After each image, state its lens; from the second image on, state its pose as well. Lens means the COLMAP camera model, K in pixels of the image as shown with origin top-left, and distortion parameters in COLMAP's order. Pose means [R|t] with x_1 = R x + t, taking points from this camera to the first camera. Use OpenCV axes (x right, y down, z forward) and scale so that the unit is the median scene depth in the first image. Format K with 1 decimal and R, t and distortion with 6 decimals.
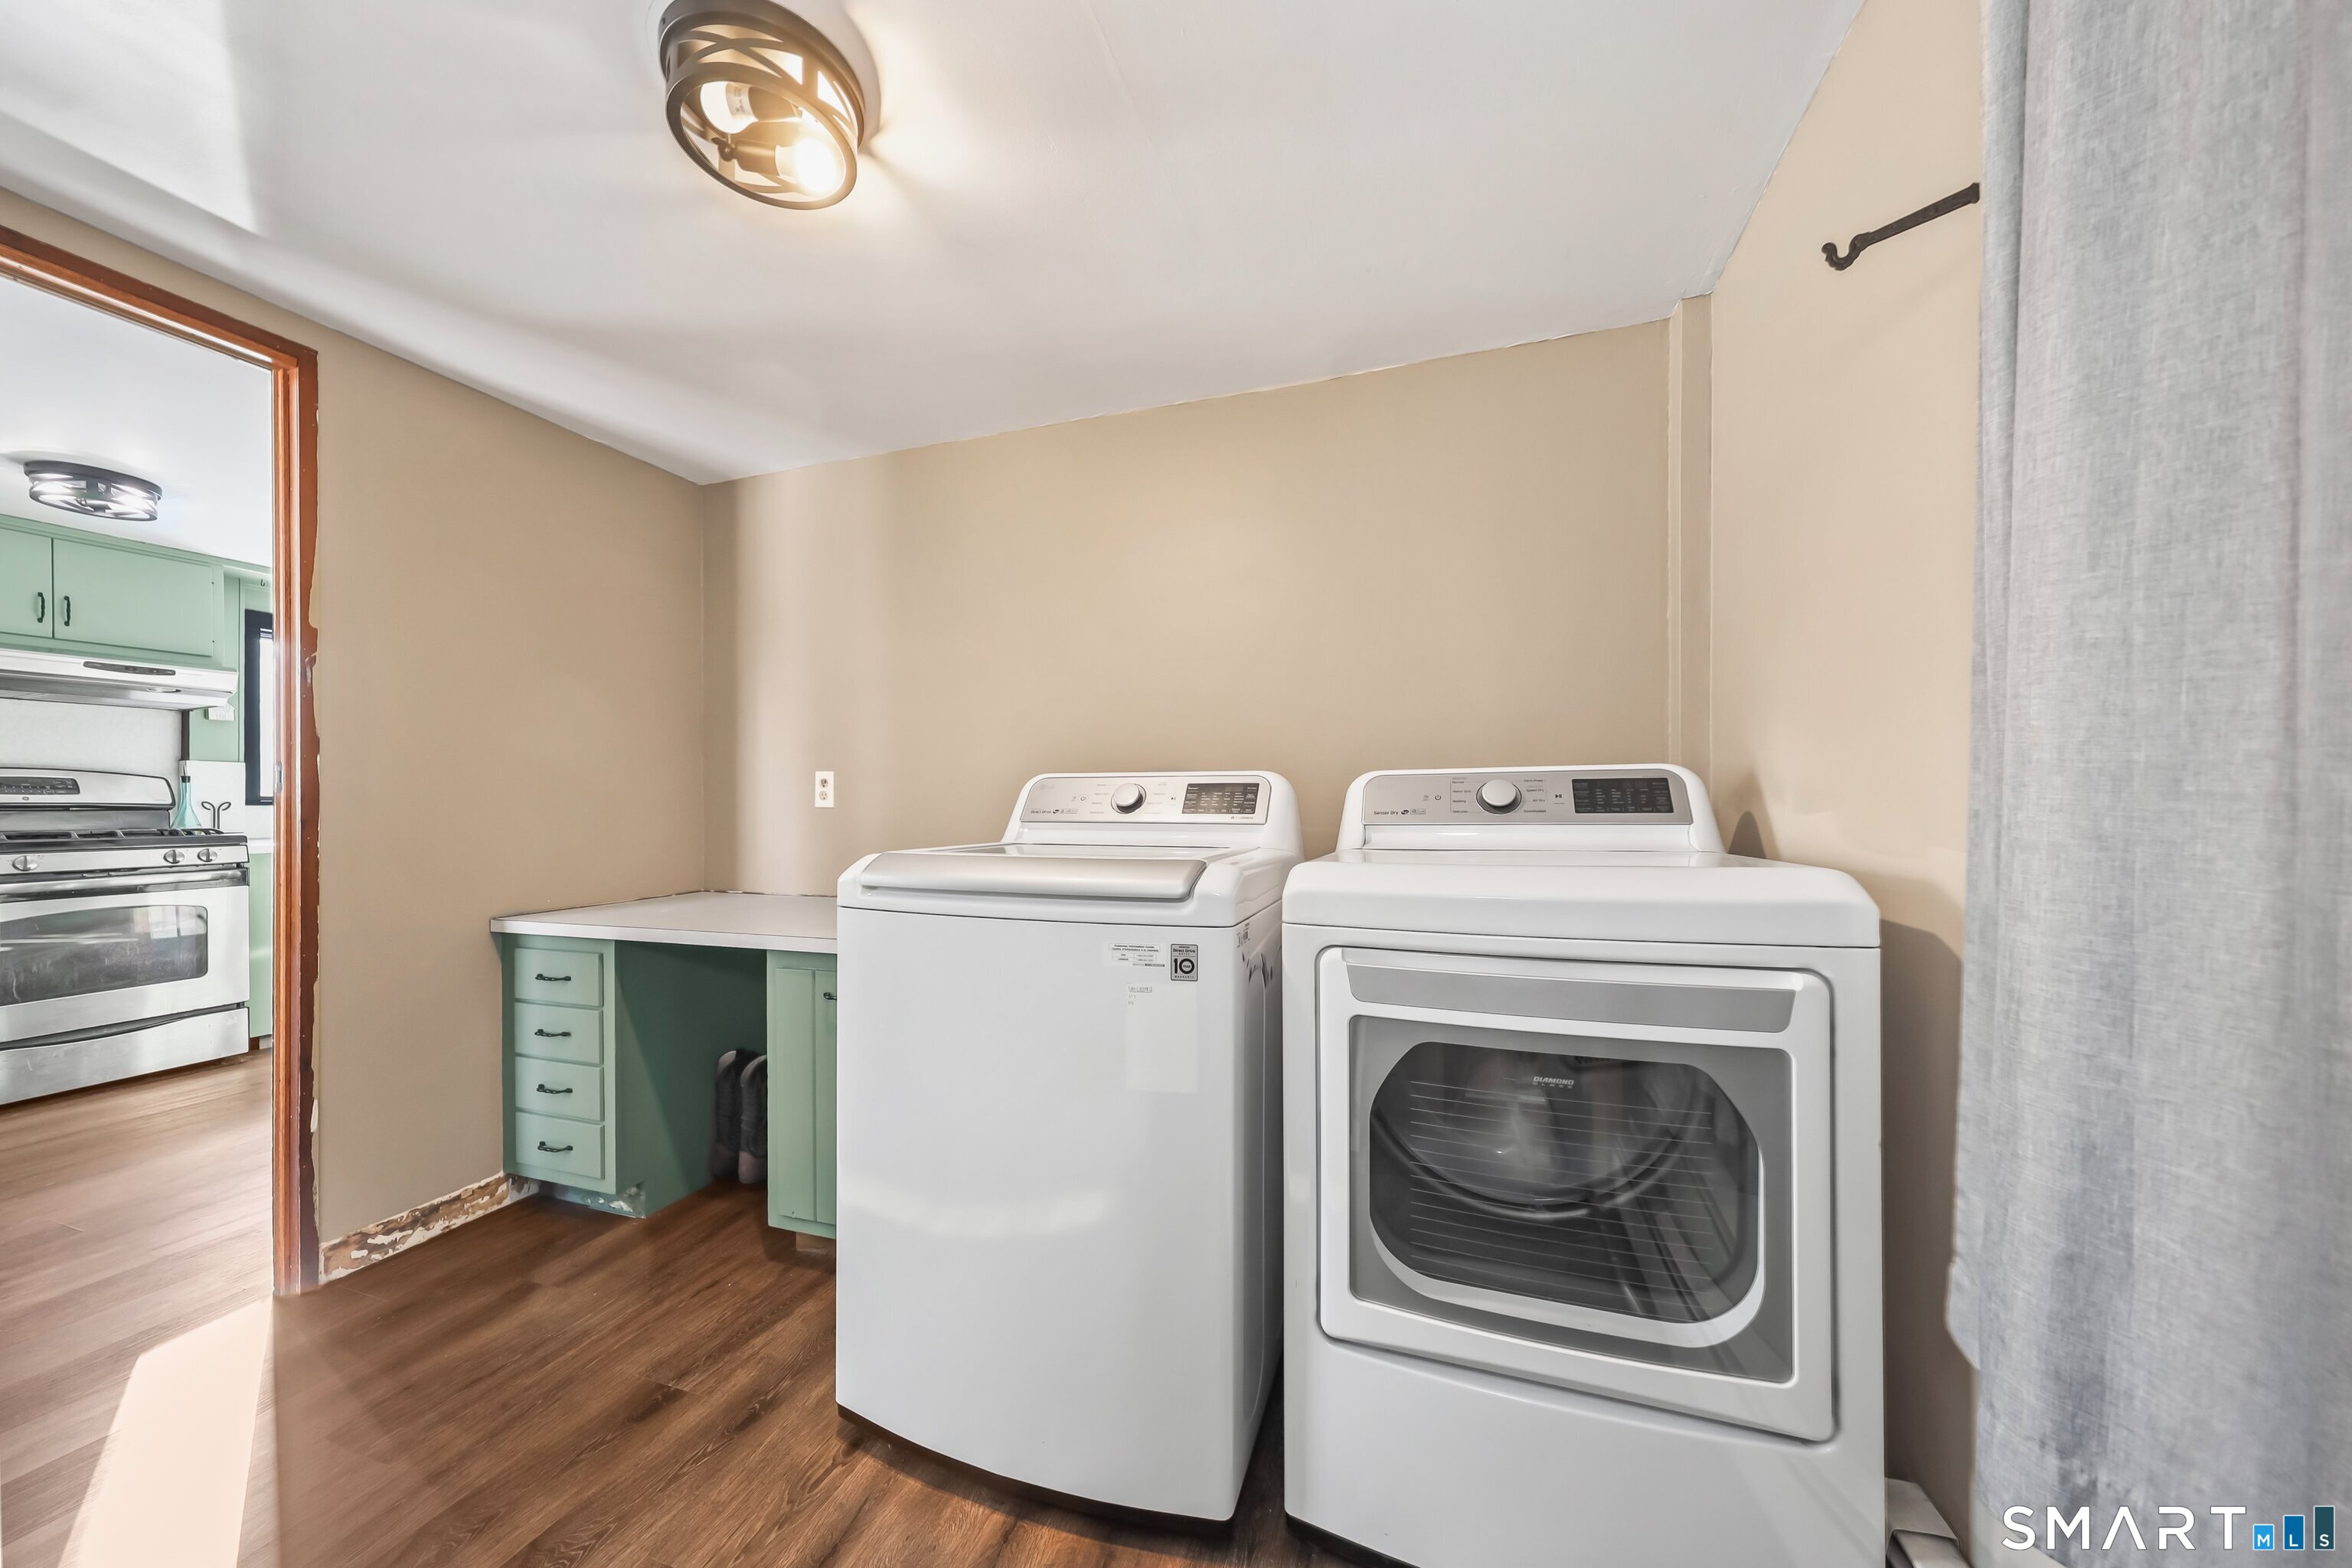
lens RADIAL K [[814.2, 0, 1174.4], [0, 814.2, 796.0], [0, 0, 1]] dist [0.002140, -0.000013]
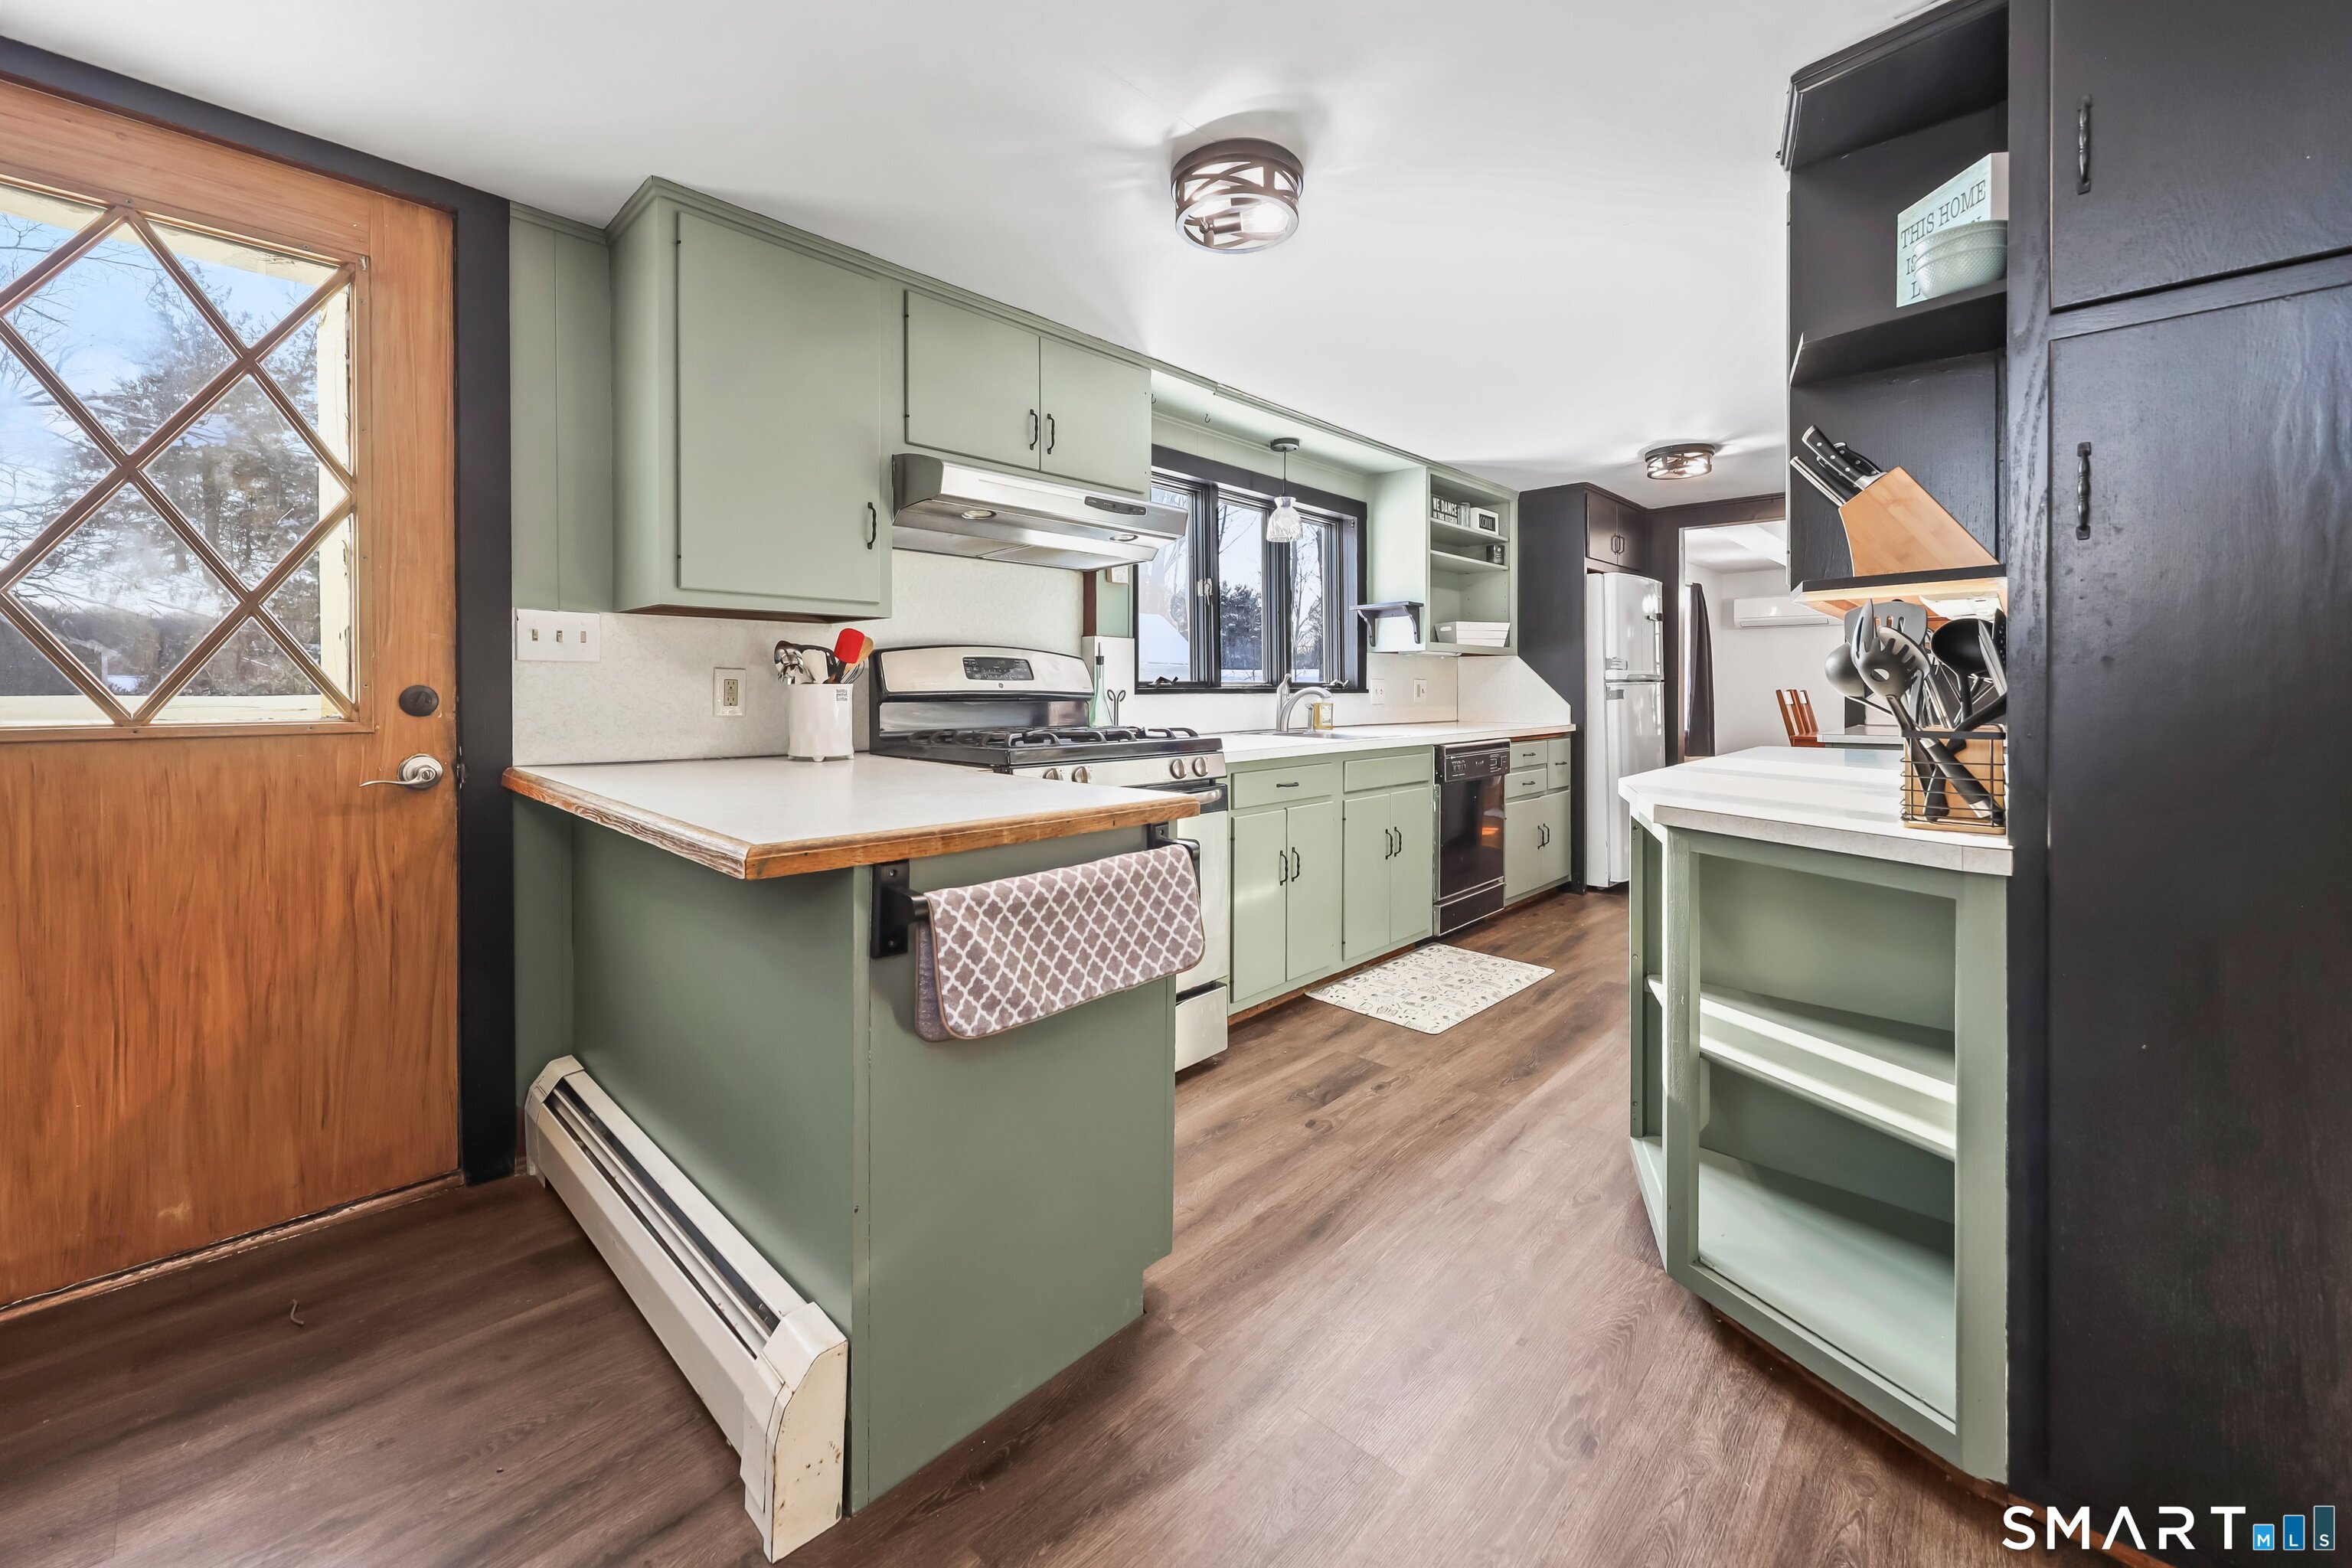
lens RADIAL K [[932.2, 0, 1157.2], [0, 932.2, 692.0], [0, 0, 1]] dist [-0.002490, 0.000207]
pose [[0.898690, 0.014600, -0.438342, -0.788338], [-0.010222, 0.999872, 0.012346, -0.002630], [0.438466, -0.006614, 0.898723, 0.245069]]
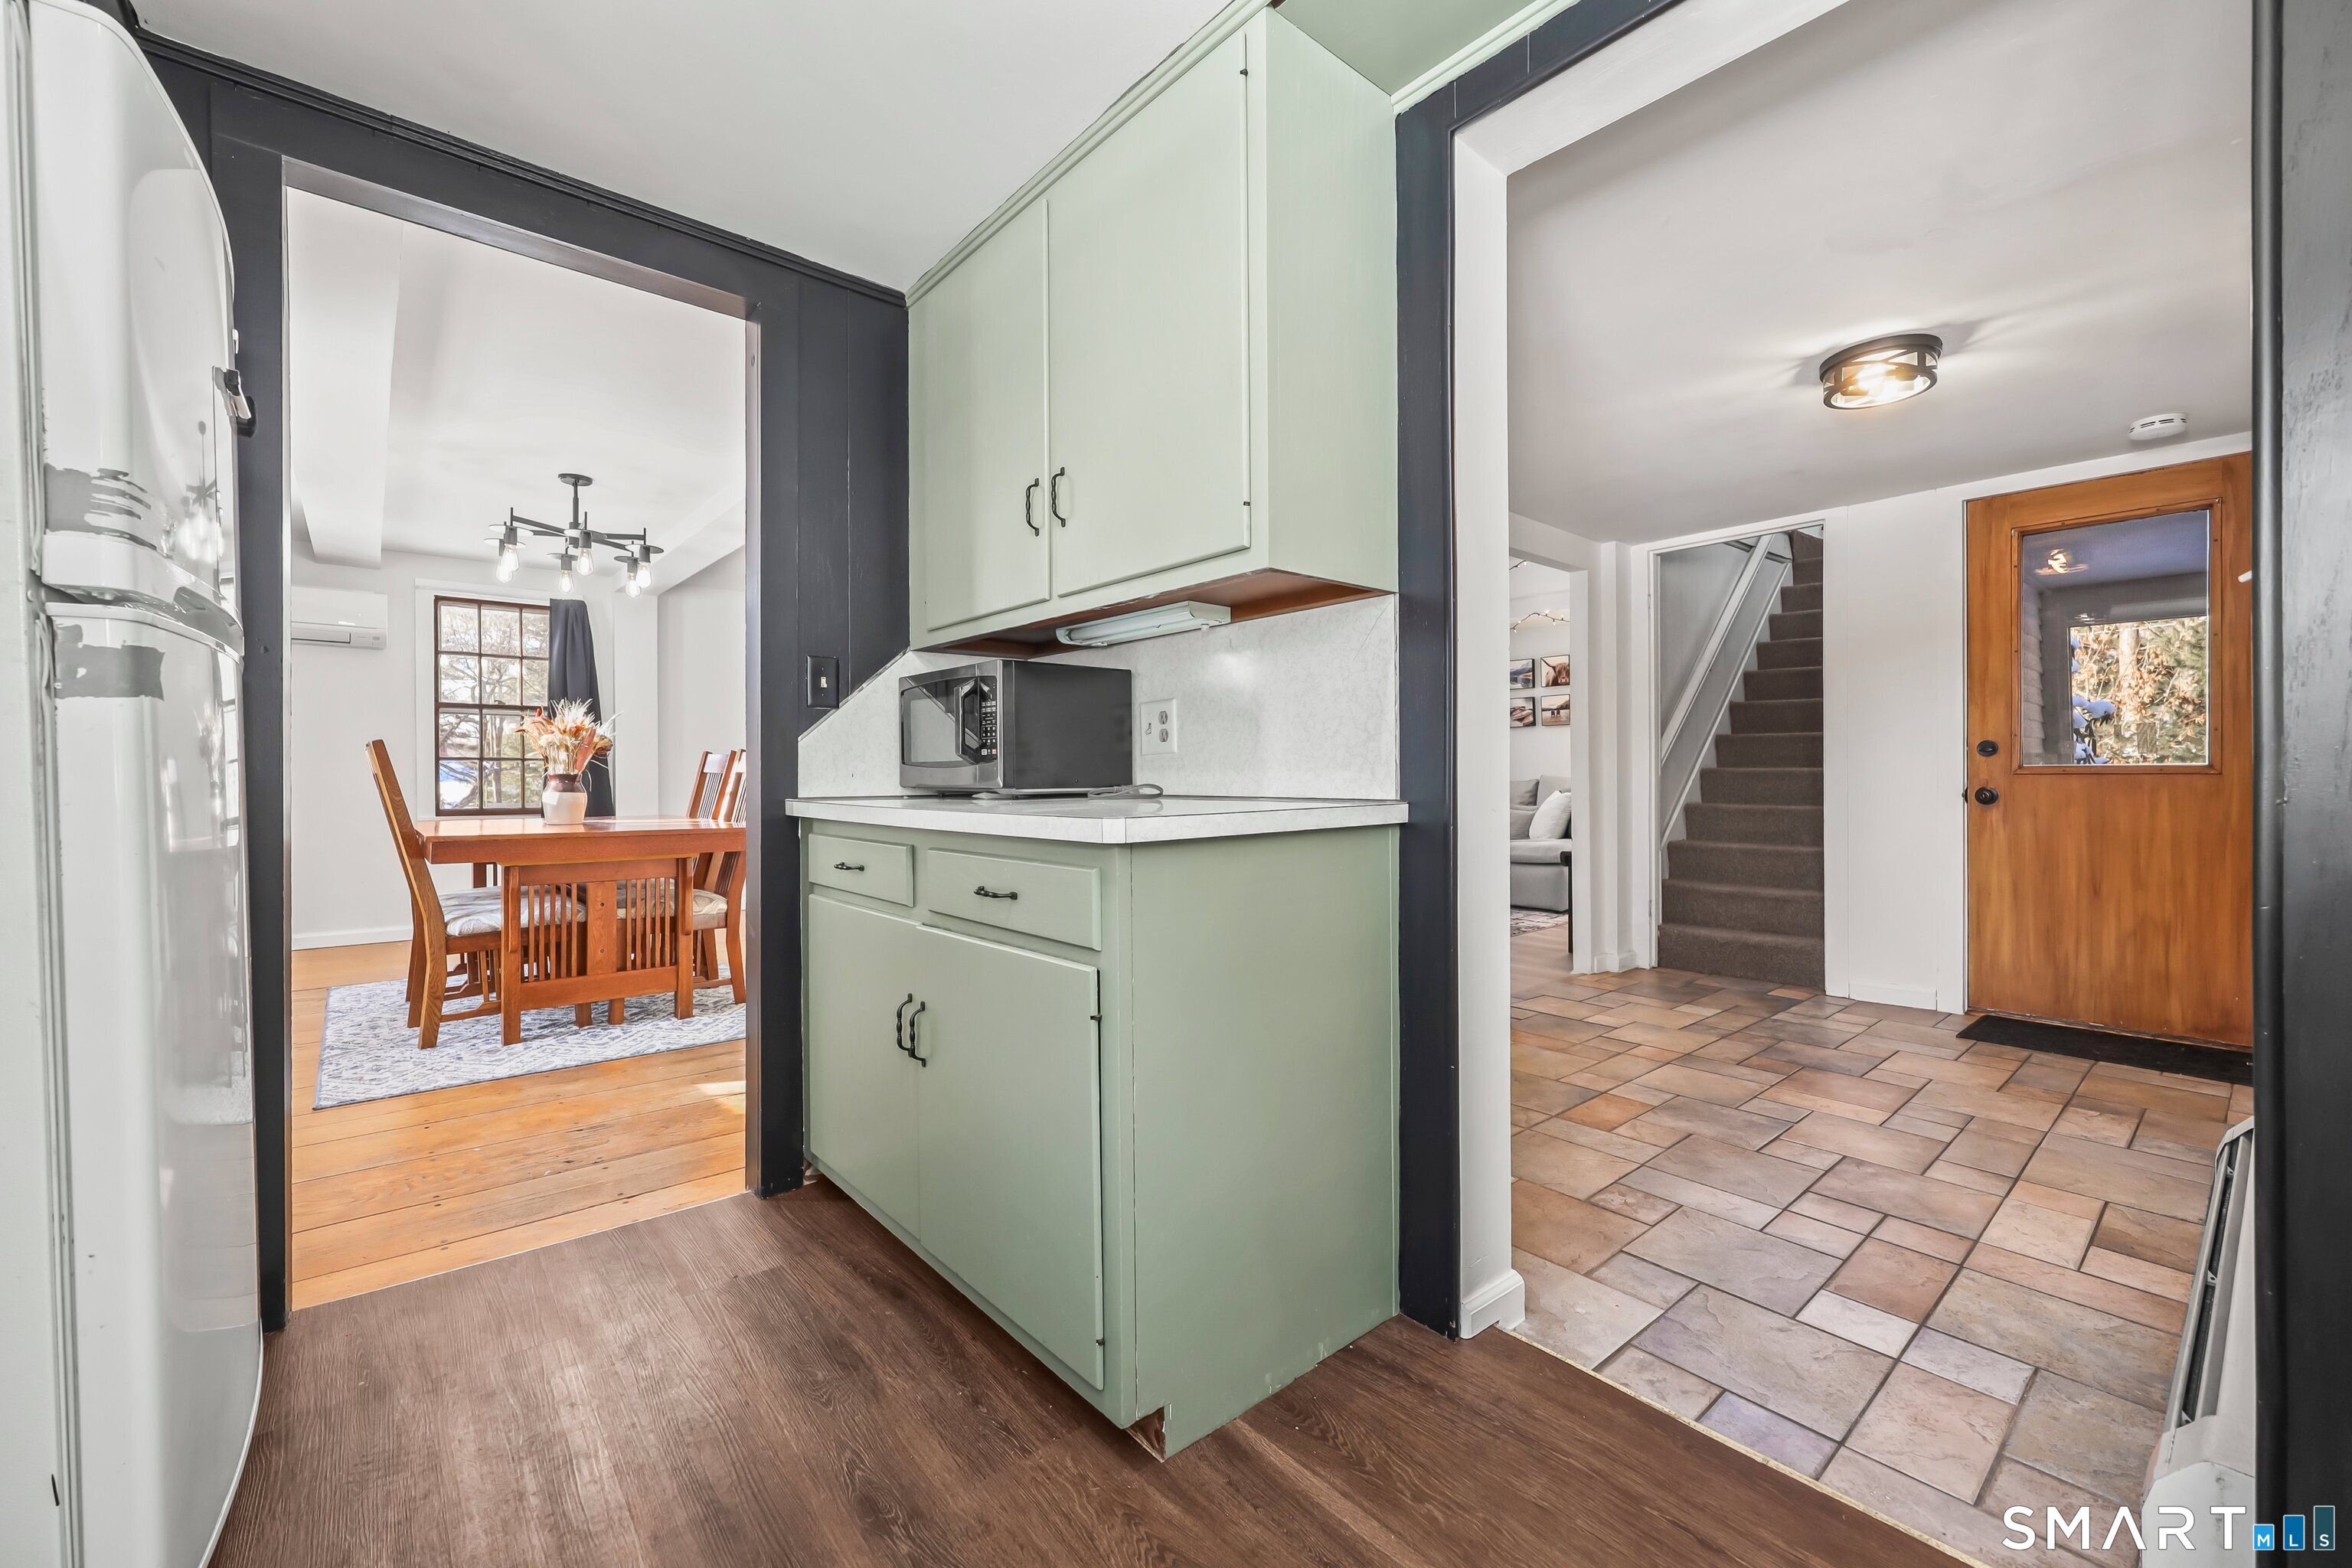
lens RADIAL K [[968.0, 0, 1181.6], [0, 968.0, 779.0], [0, 0, 1]] dist [0.006368, -0.000987]
pose [[0.535759, 0.008986, 0.844323, -0.851962], [-0.006869, 0.999957, -0.006284, 0.040473], [-0.844343, -0.002433, 0.535797, 1.361508]]
